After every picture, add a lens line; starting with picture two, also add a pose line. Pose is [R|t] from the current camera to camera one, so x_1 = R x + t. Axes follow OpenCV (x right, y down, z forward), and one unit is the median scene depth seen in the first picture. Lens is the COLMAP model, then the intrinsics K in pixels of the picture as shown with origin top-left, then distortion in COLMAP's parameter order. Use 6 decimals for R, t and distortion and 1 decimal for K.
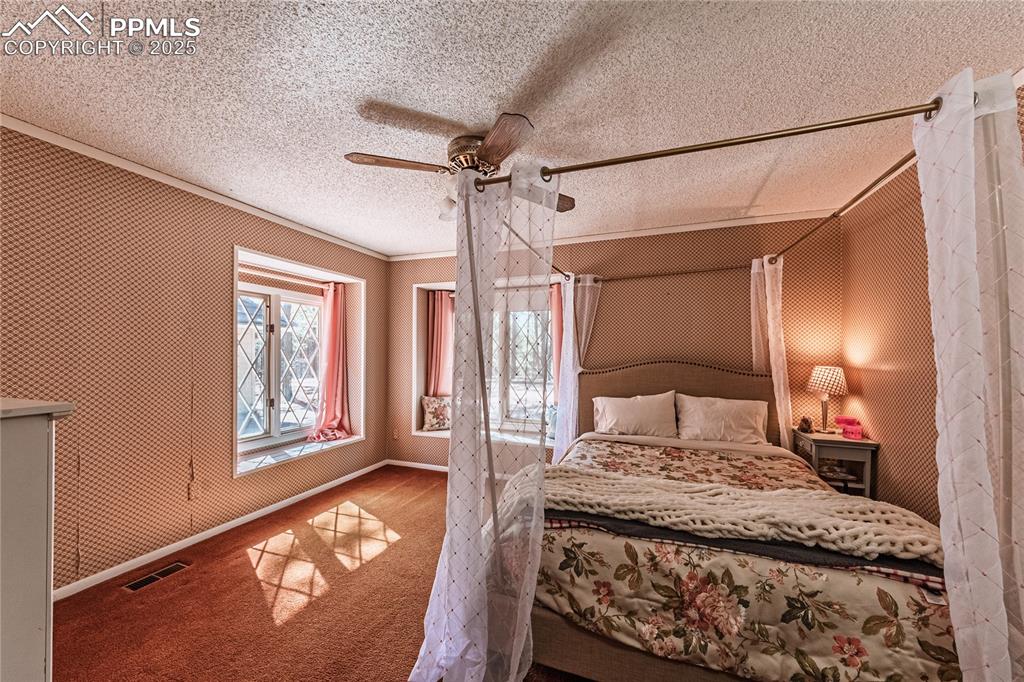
lens RADIAL K [[376.3, 0, 512.8], [0, 376.3, 338.5], [0, 0, 1]] dist [-0.001133, -0.000283]
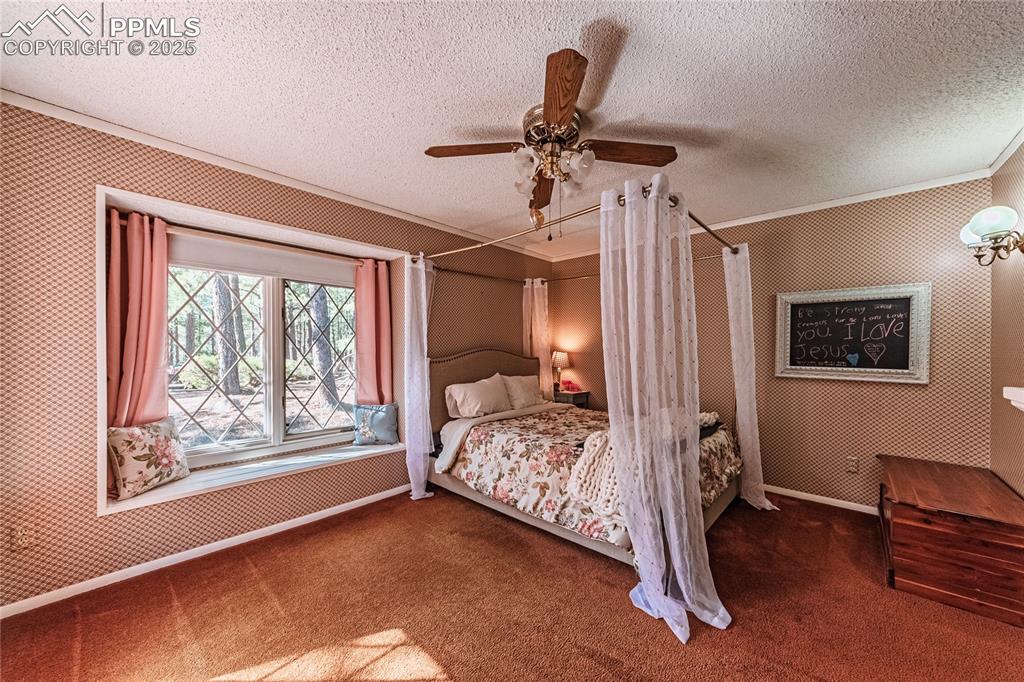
lens RADIAL K [[376.3, 0, 512.8], [0, 376.3, 338.5], [0, 0, 1]] dist [-0.001133, -0.000283]
pose [[0.365769, 0.024031, 0.930395, -0.705739], [-0.039993, 0.999149, -0.010085, 0.036788], [-0.929846, -0.033521, 0.366419, 0.520596]]
